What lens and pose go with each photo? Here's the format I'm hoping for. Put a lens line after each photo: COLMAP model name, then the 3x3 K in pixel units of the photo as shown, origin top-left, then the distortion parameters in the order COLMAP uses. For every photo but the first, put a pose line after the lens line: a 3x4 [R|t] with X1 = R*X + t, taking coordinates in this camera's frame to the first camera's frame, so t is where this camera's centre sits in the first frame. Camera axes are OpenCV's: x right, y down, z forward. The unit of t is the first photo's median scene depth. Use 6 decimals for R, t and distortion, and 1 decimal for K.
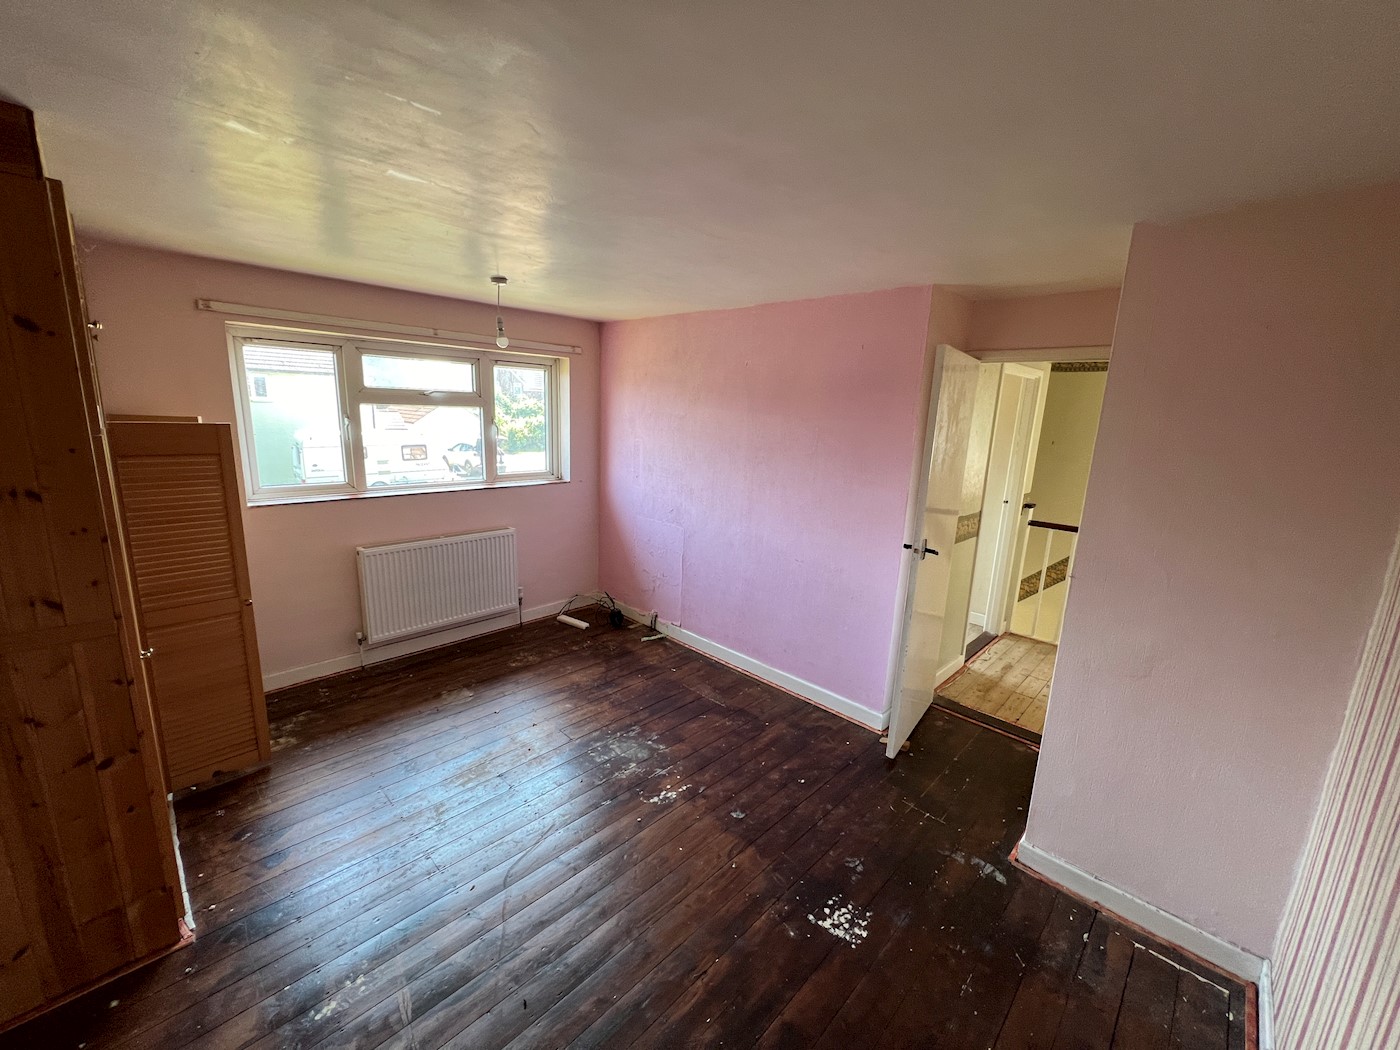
lens RADIAL K [[562.2, 0, 699.4], [0, 562.2, 525.9], [0, 0, 1]] dist [-0.000463, 0.000535]
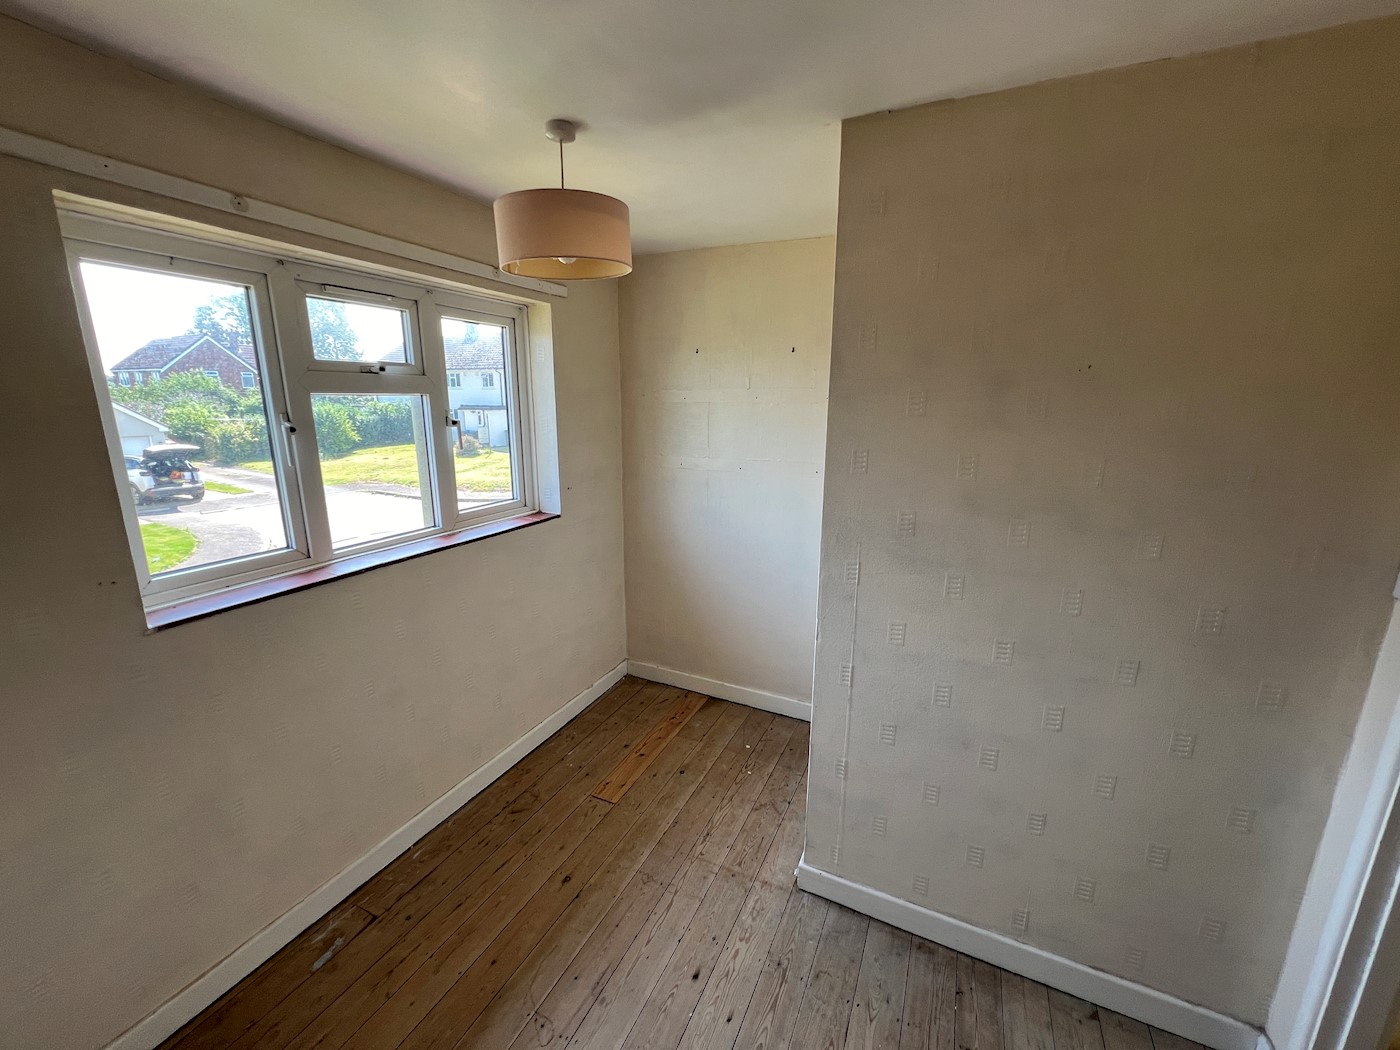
lens RADIAL K [[562.2, 0, 698.9], [0, 562.2, 514.8], [0, 0, 1]] dist [-0.000463, 0.000535]
pose [[0.946719, -0.106230, 0.304037, -0.408529], [0.096809, 0.994242, 0.045939, -0.112558], [-0.307167, -0.014058, 0.951552, 0.484931]]
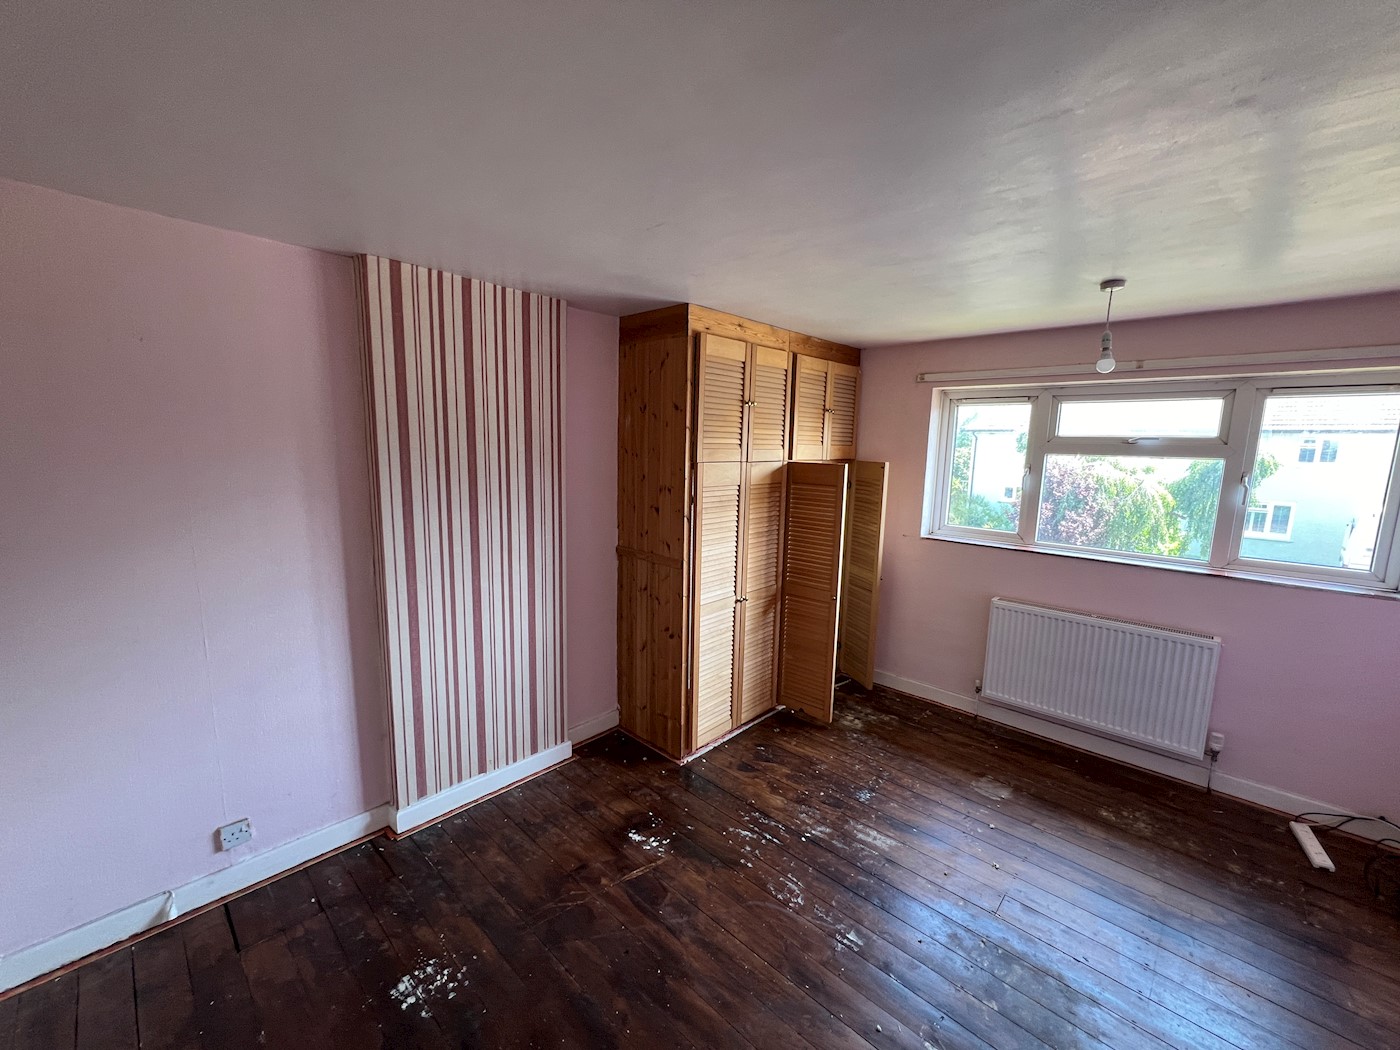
lens RADIAL K [[564.0, 0, 702.2], [0, 564.0, 520.9], [0, 0, 1]] dist [-0.001506, 0.000848]
pose [[0.020383, 0.096690, -0.995106, 0.344400], [-0.224998, 0.970225, 0.089664, -0.061965], [0.974146, 0.222070, 0.041531, 0.419302]]
